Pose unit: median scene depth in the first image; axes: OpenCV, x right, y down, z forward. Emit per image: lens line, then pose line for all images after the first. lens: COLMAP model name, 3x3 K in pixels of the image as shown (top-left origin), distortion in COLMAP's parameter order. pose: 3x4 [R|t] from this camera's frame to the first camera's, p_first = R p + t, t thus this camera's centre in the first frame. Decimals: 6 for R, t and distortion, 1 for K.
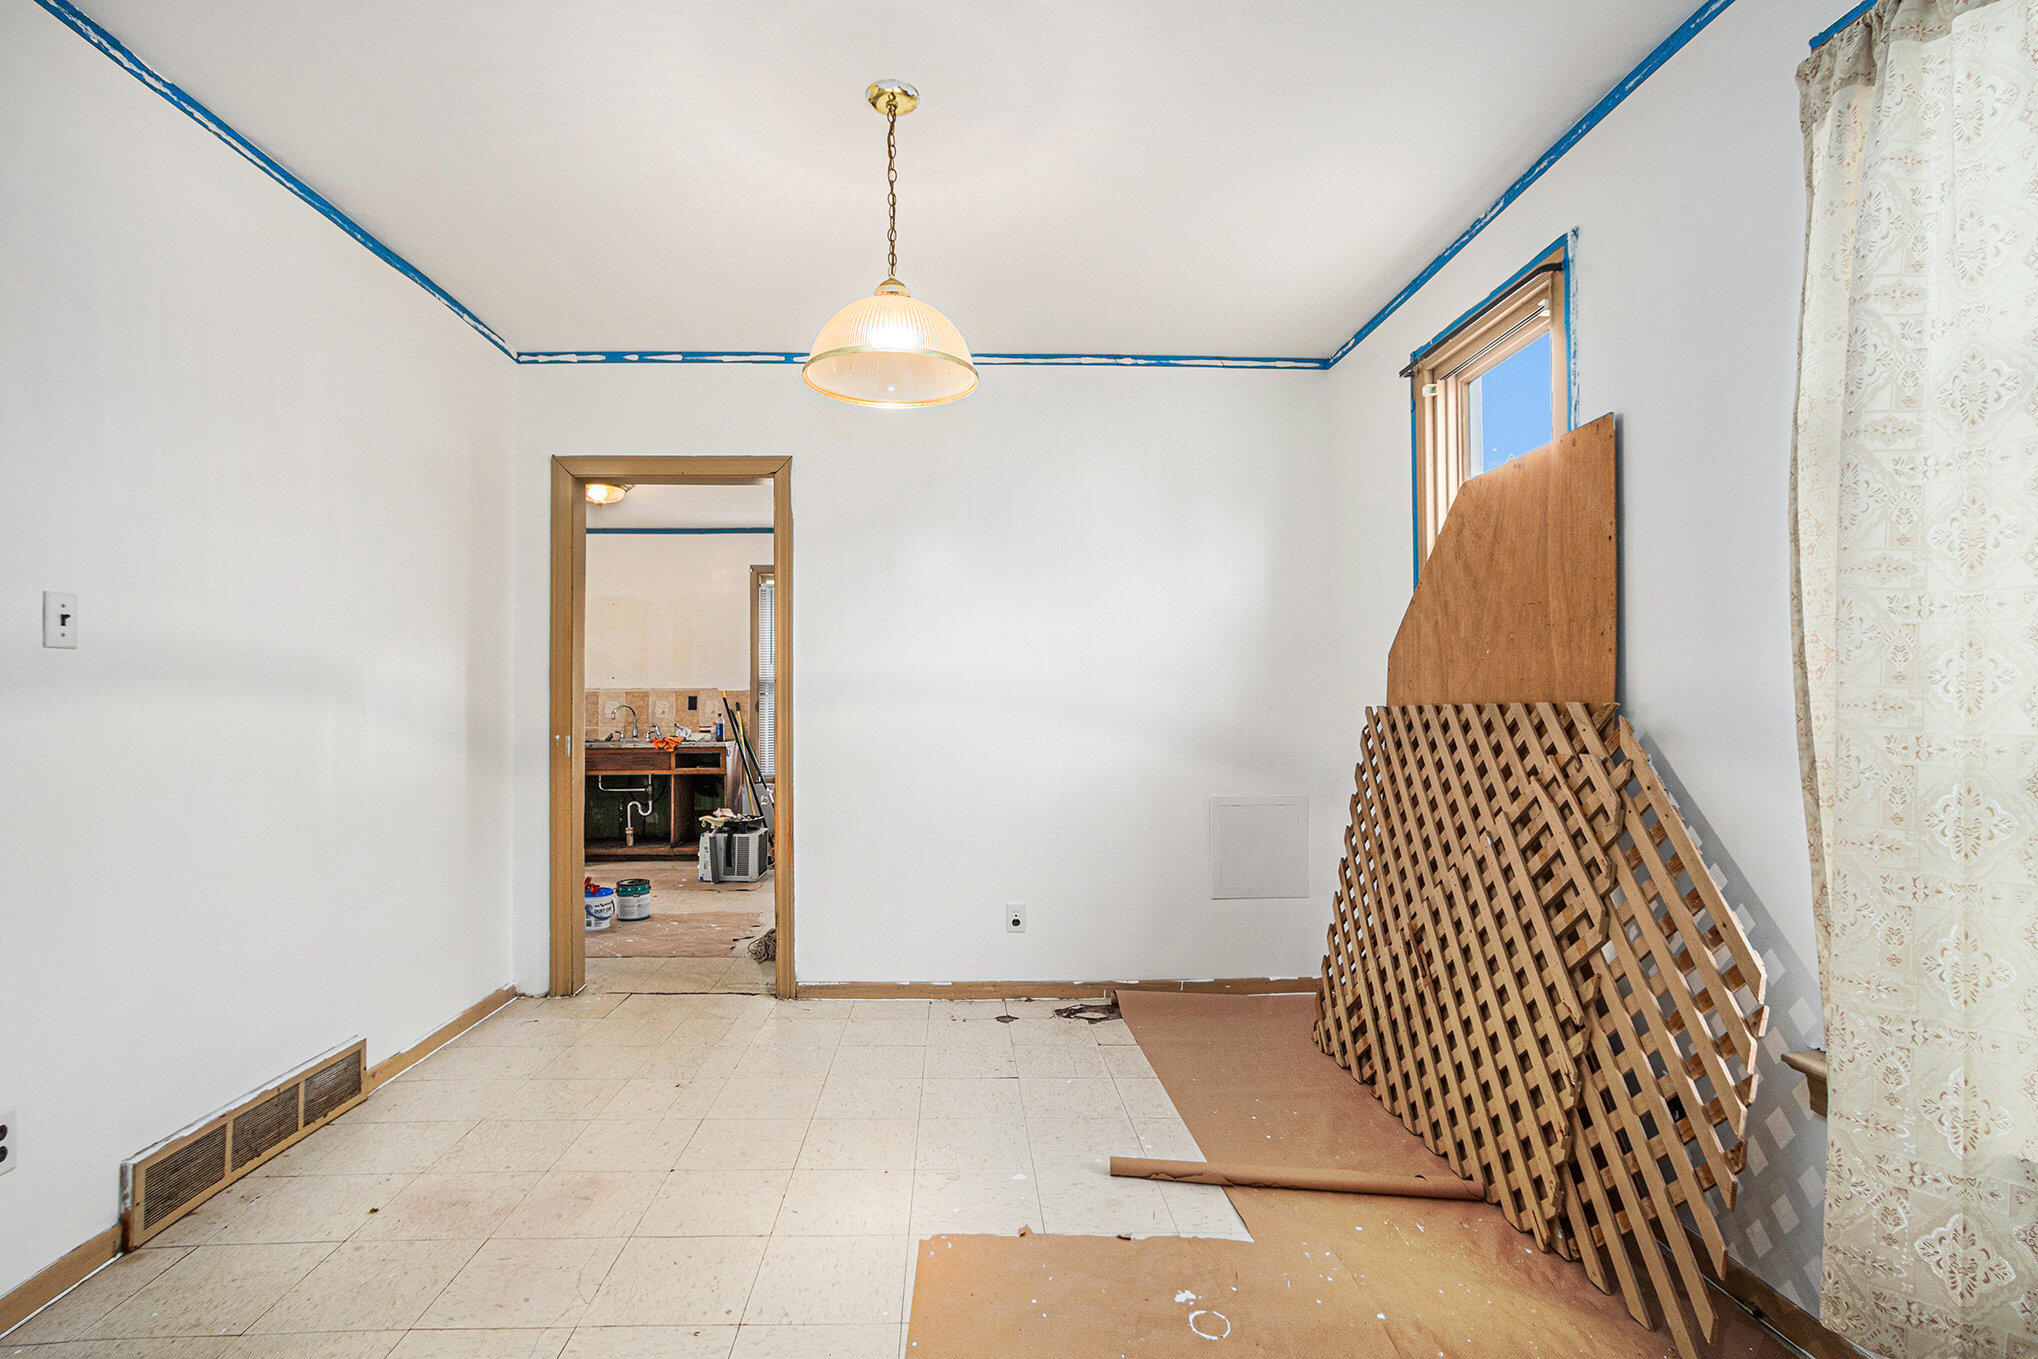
lens RADIAL K [[928.9, 0, 1027.1], [0, 928.9, 689.6], [0, 0, 1]] dist [0.002292, 0.000053]
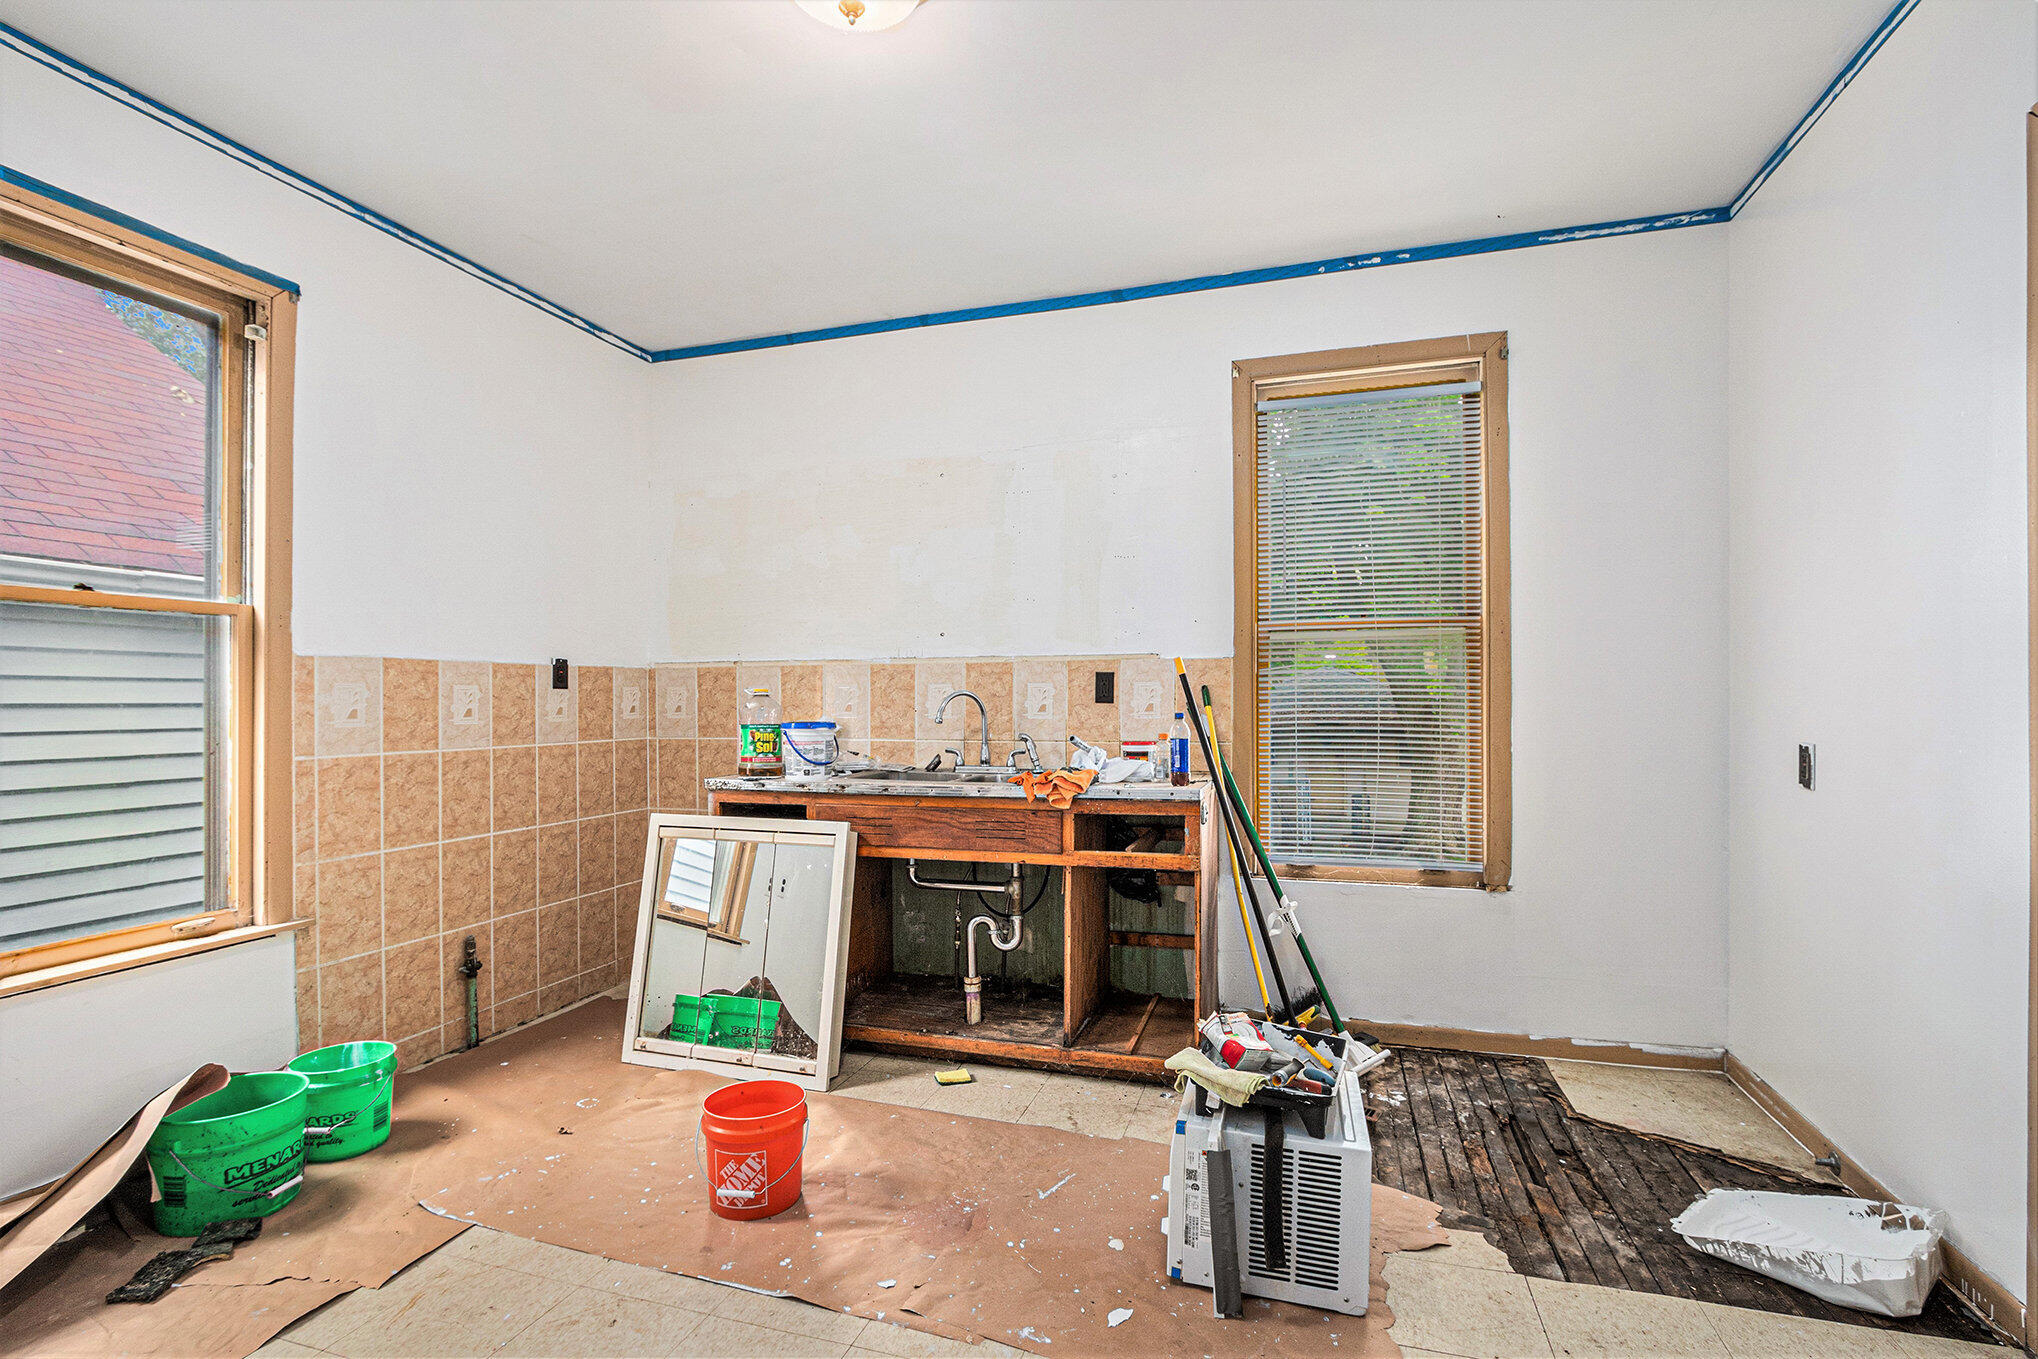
lens RADIAL K [[928.9, 0, 1020.3], [0, 928.9, 689.1], [0, 0, 1]] dist [0.002292, 0.000053]
pose [[0.927589, -0.004348, -0.373578, -0.246555], [0.007641, 0.999944, 0.007335, 0.012284], [0.373525, -0.009659, 0.927570, 0.611802]]
